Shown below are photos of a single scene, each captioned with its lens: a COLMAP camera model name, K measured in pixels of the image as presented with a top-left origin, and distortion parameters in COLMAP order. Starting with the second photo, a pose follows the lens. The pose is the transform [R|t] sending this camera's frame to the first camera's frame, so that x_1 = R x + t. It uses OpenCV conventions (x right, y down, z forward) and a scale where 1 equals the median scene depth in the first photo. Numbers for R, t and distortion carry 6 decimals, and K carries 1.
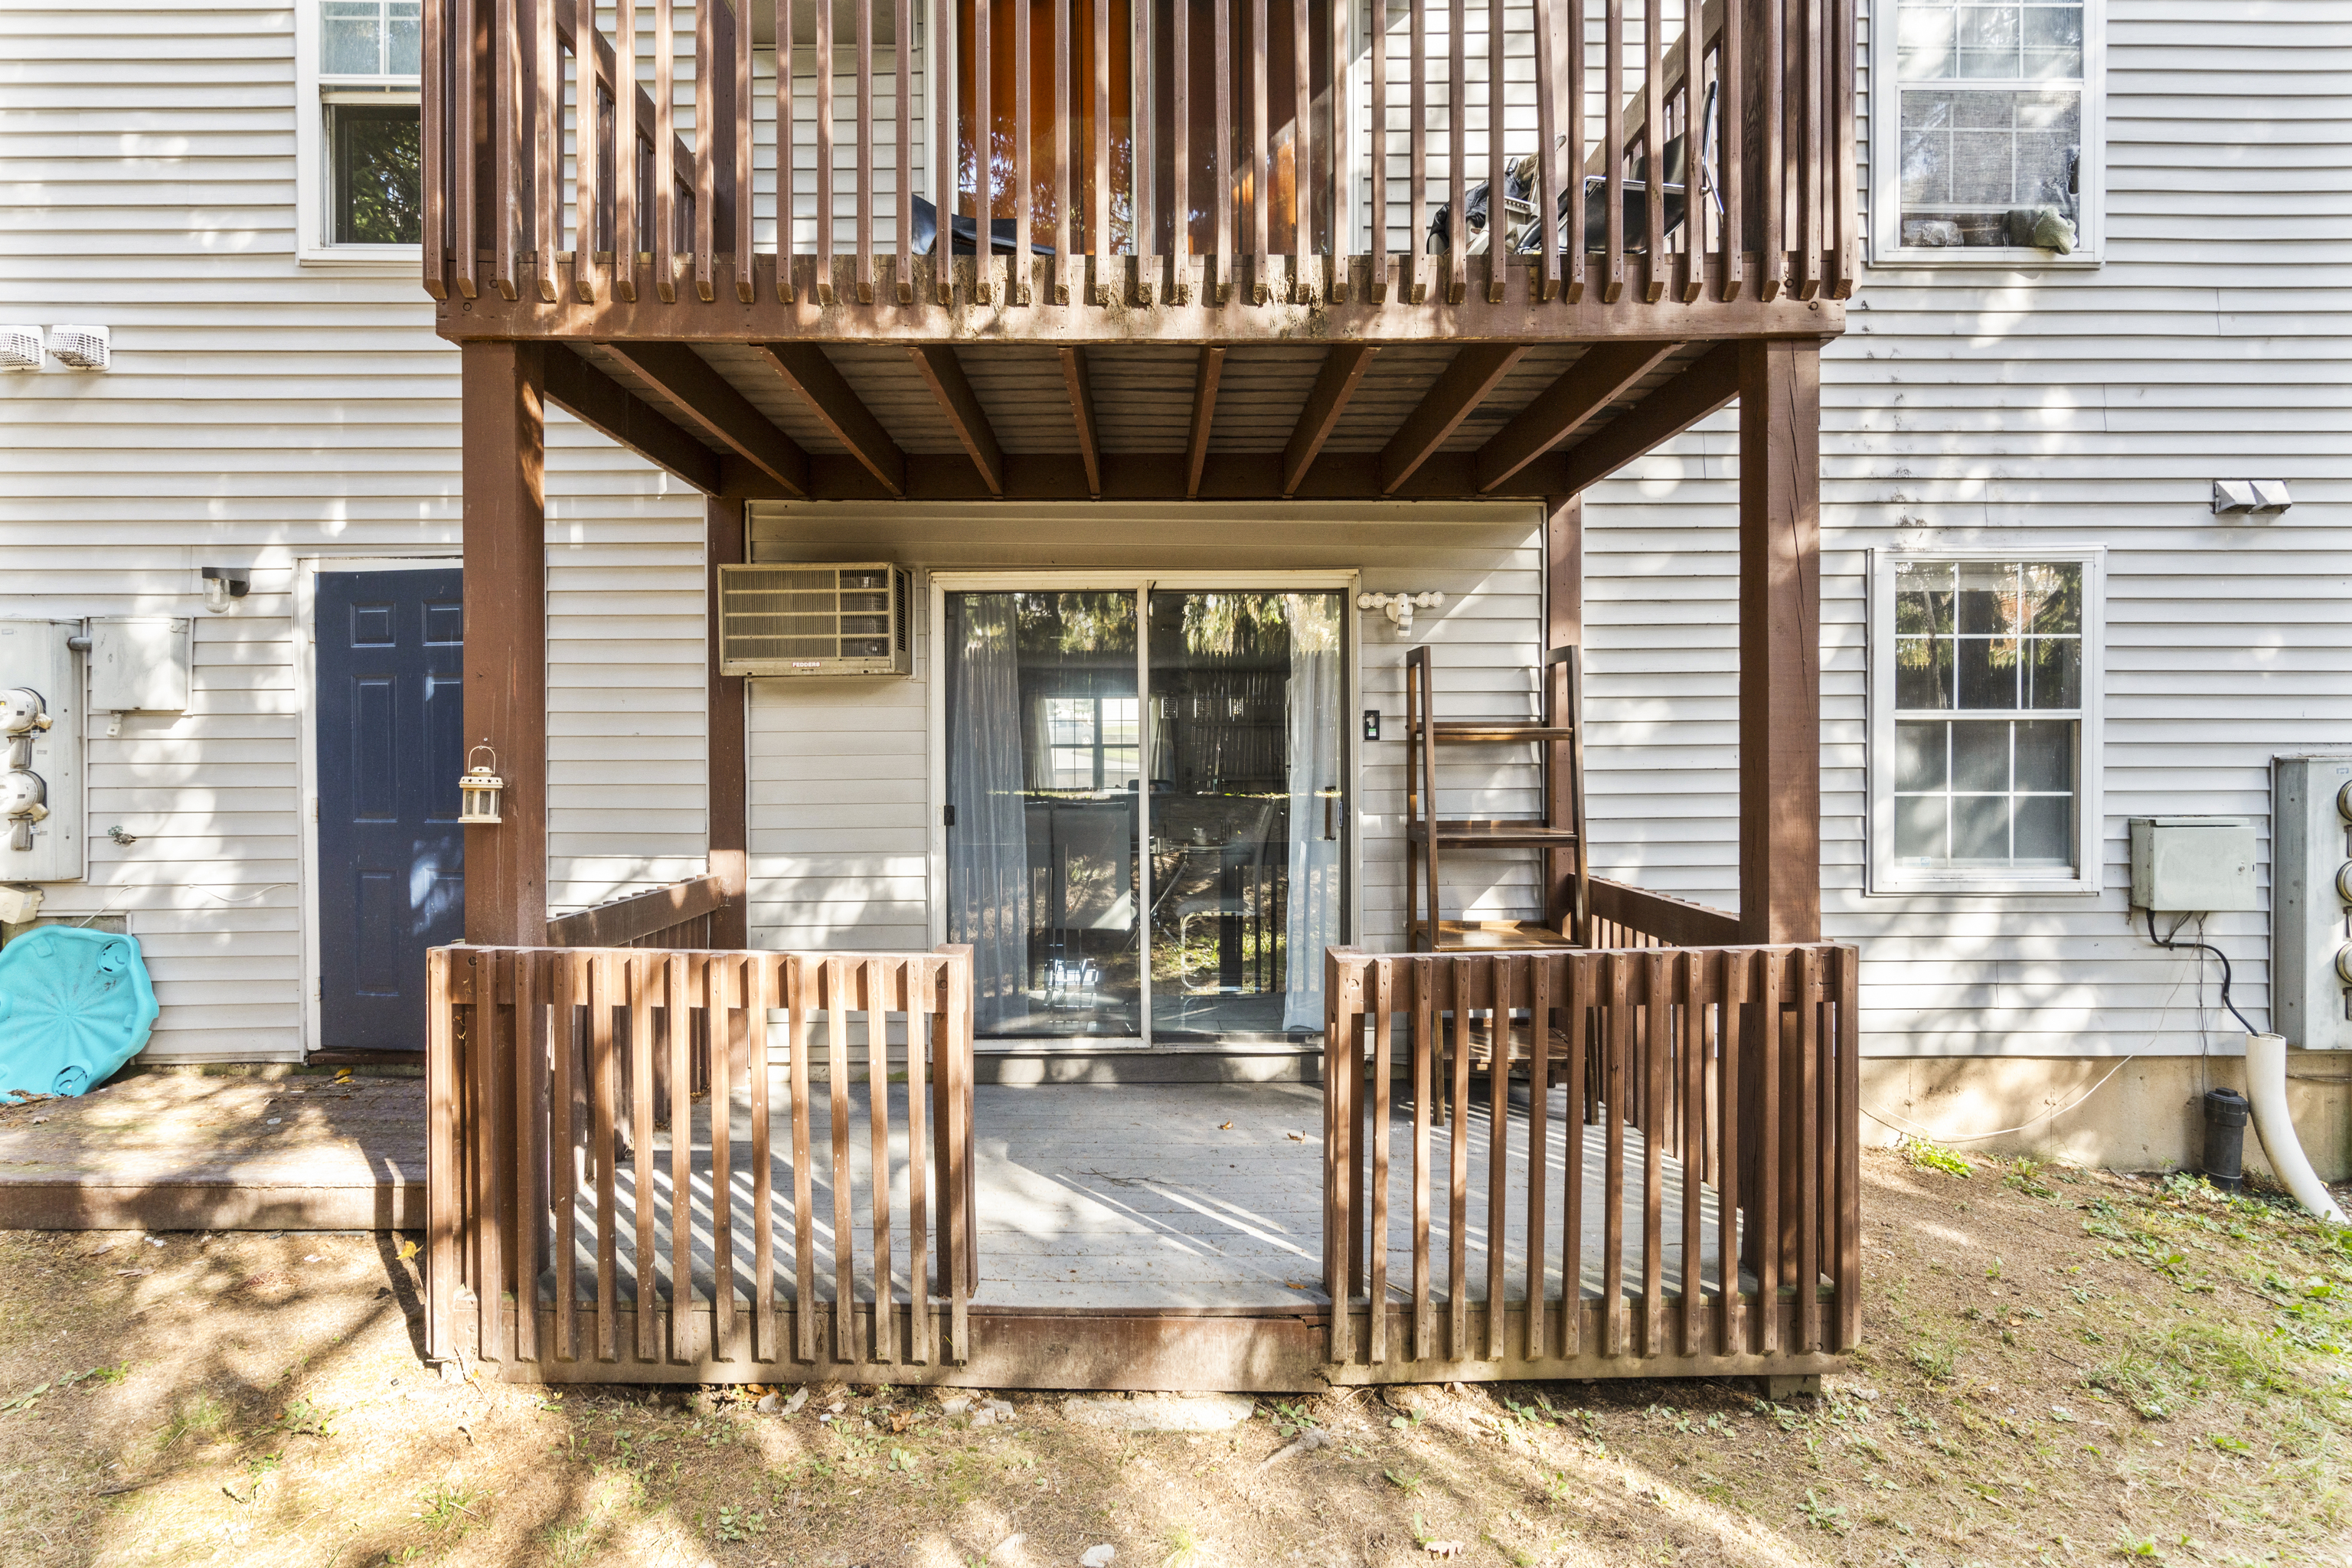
lens RADIAL K [[1088.9, 0, 1167.7], [0, 1088.9, 767.2], [0, 0, 1]] dist [0.001428, 0.000318]
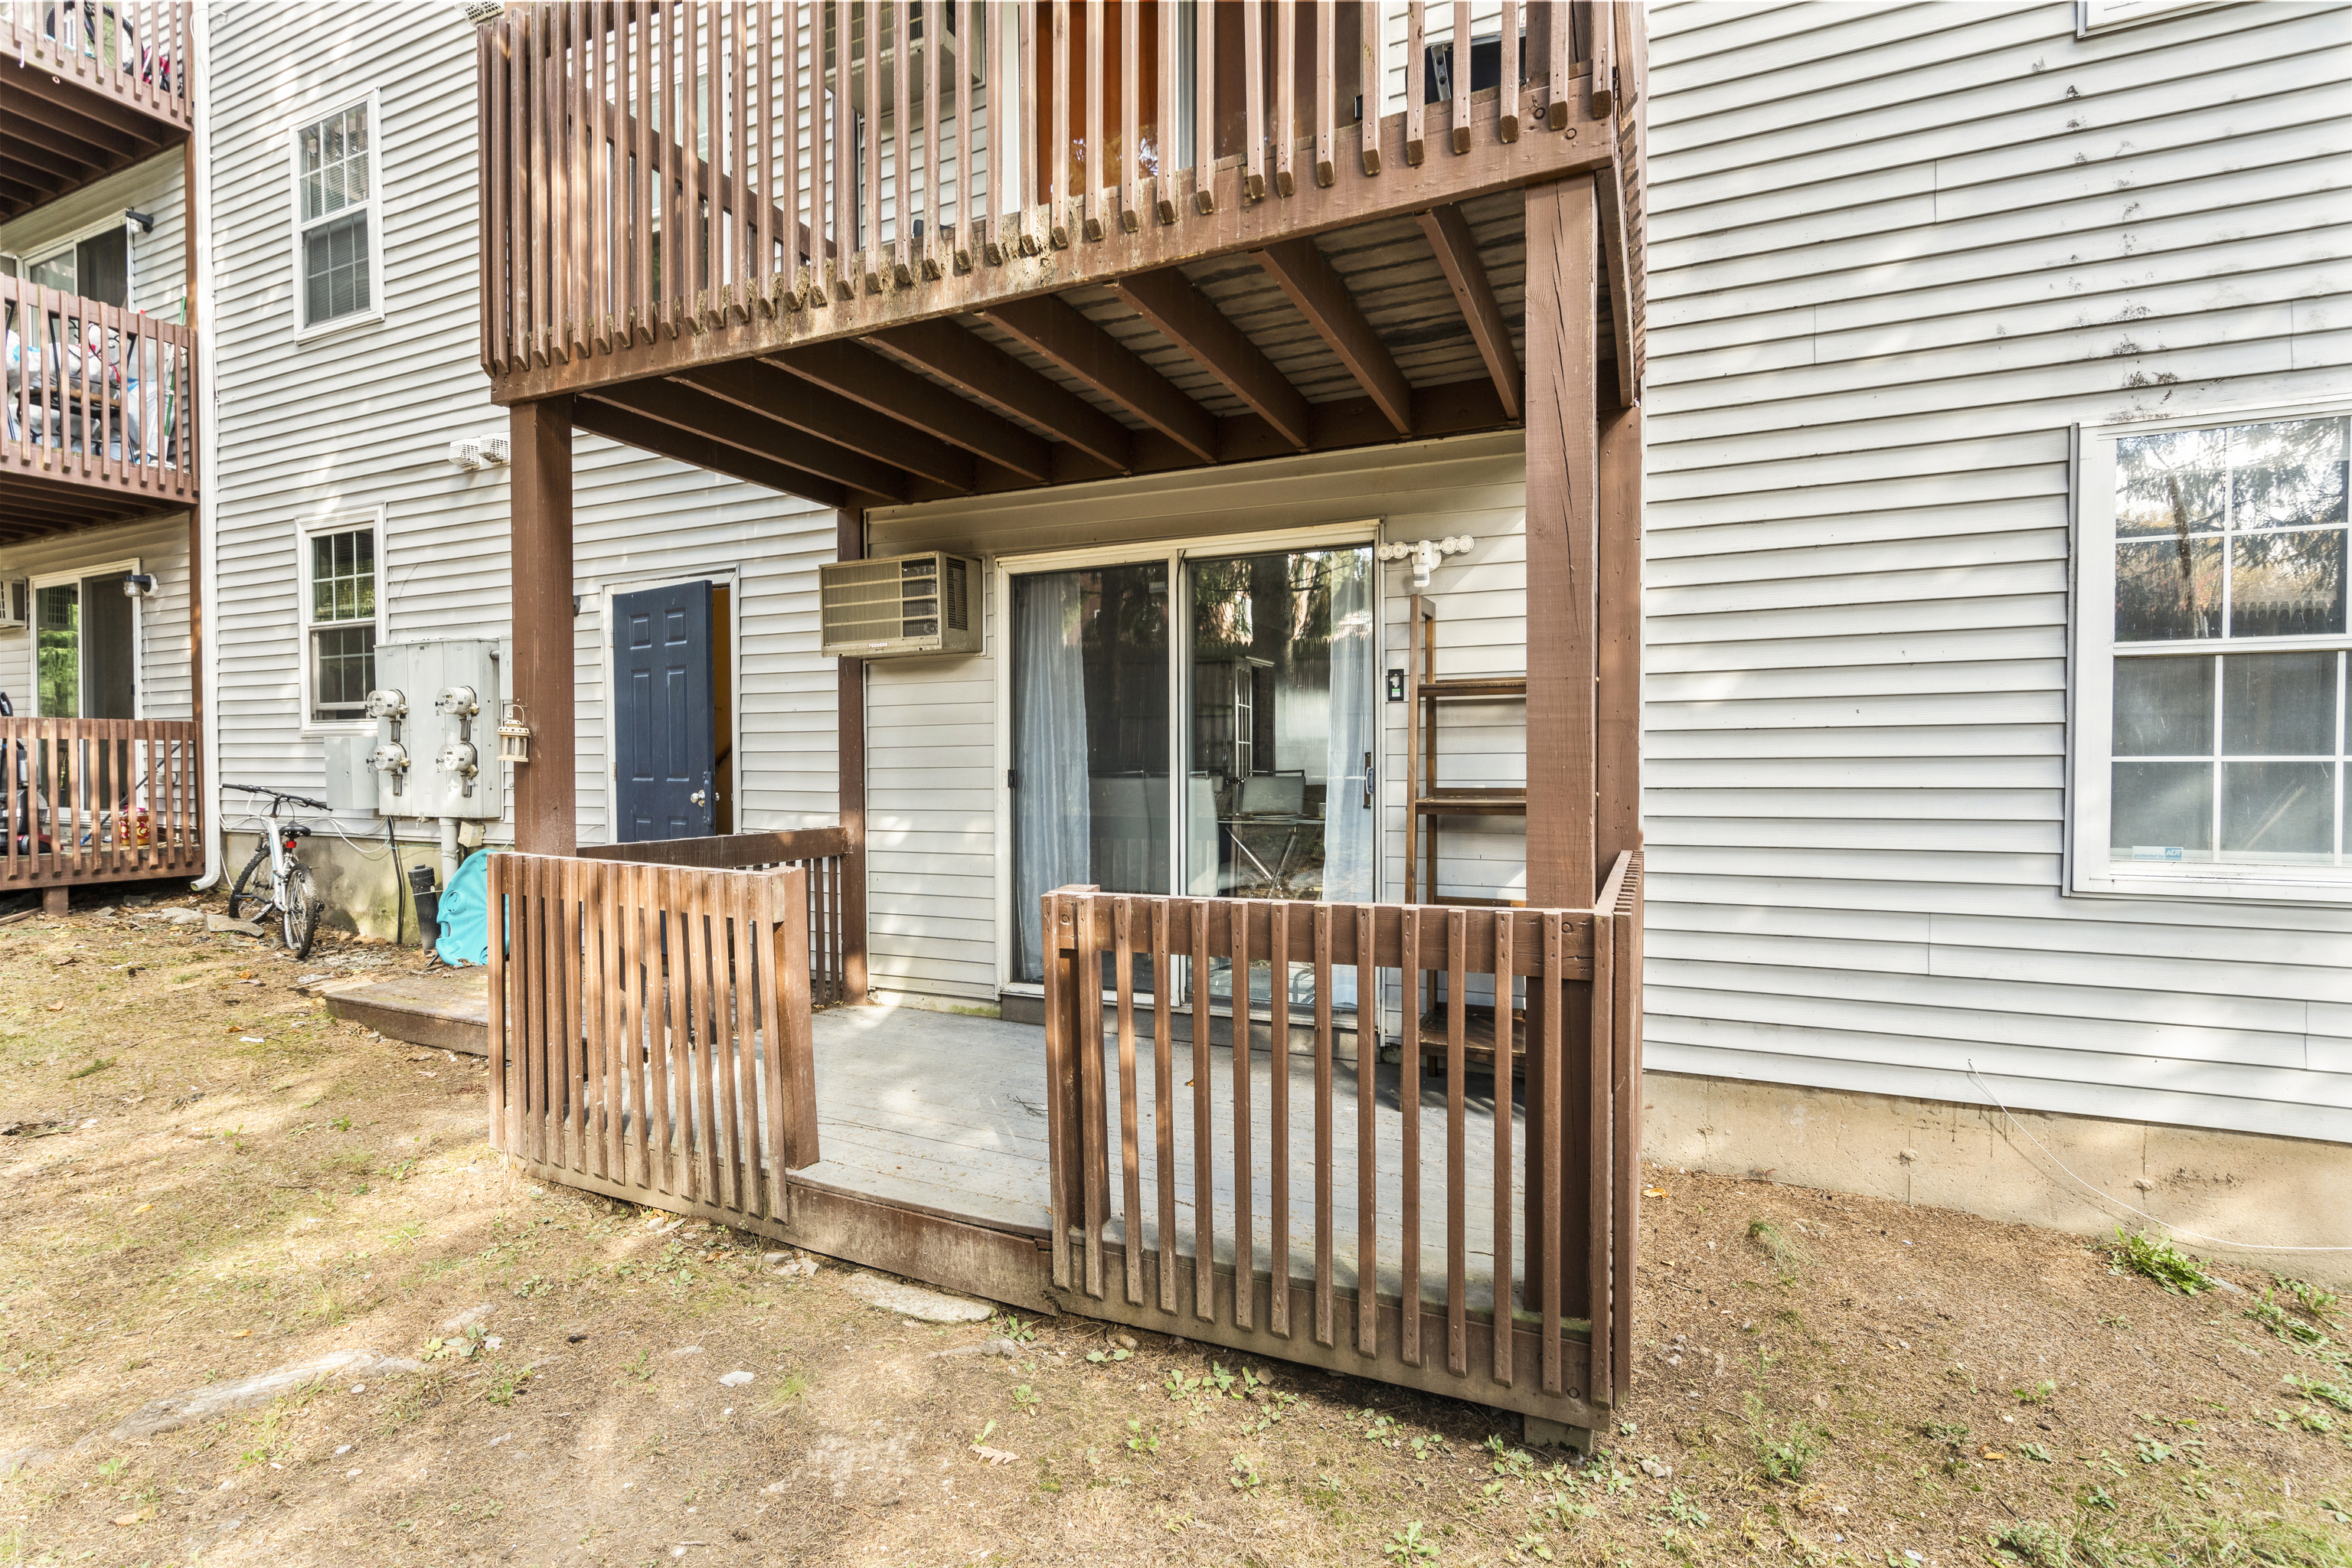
lens RADIAL K [[1088.4, 0, 1165.7], [0, 1088.4, 784.0], [0, 0, 1]] dist [-0.008176, 0.006536]
pose [[0.904130, 0.008926, -0.427163, 0.412350], [-0.004249, 0.999920, 0.011900, 0.036232], [0.427236, -0.008944, 0.904096, 0.075054]]
